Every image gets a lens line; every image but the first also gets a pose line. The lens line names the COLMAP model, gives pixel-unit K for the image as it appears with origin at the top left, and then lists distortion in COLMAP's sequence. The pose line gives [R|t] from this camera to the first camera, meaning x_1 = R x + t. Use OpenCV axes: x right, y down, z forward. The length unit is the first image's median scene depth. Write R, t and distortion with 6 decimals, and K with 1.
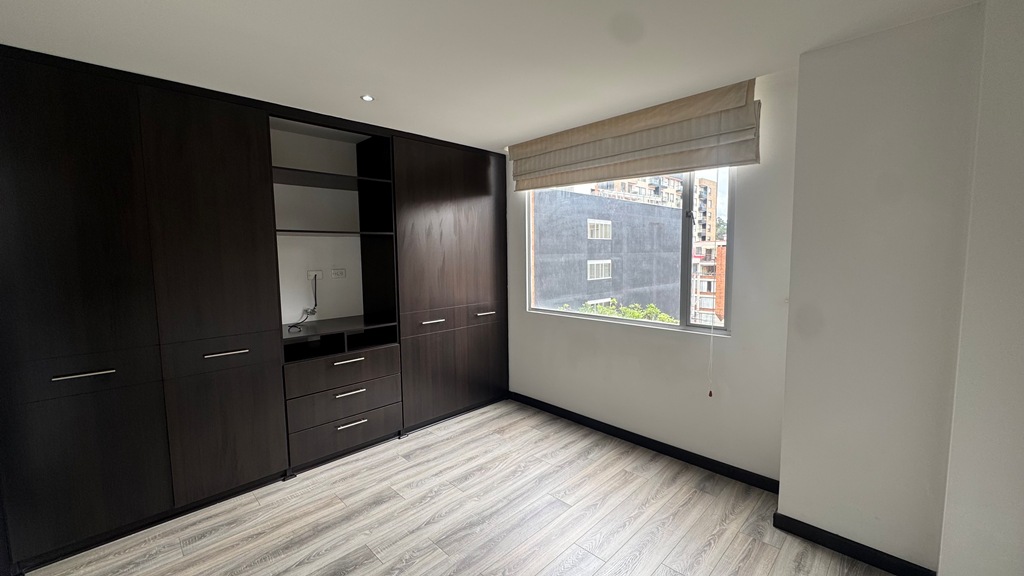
lens RADIAL K [[410.6, 0, 516.7], [0, 410.6, 290.8], [0, 0, 1]] dist [-0.001399, -0.000125]
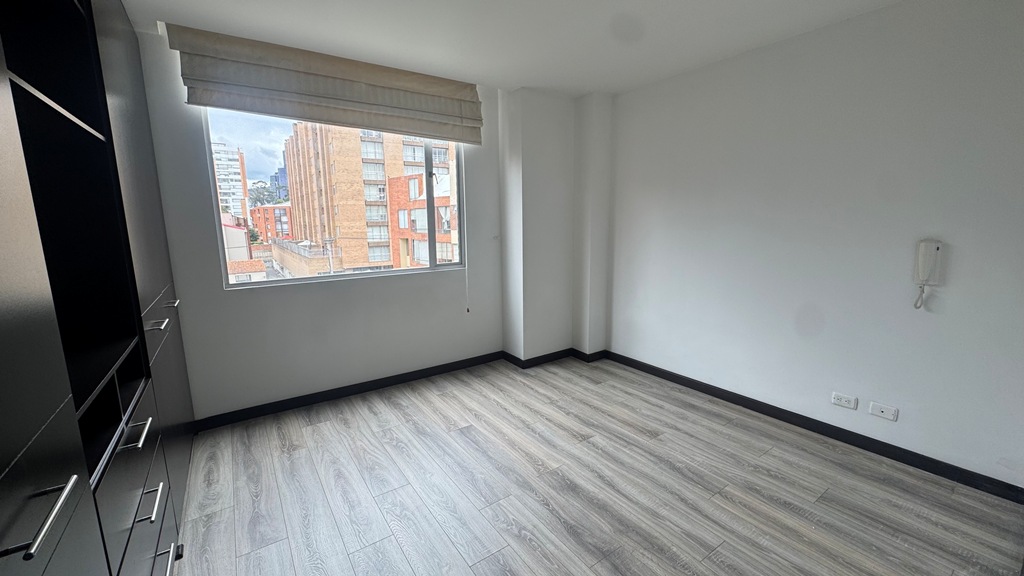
lens RADIAL K [[410.6, 0, 517.8], [0, 410.6, 286.8], [0, 0, 1]] dist [-0.001399, -0.000125]
pose [[0.163127, -0.155515, 0.974271, -0.768799], [0.099704, 0.985042, 0.140540, -0.002639], [-0.981554, 0.074213, 0.176192, 0.547387]]
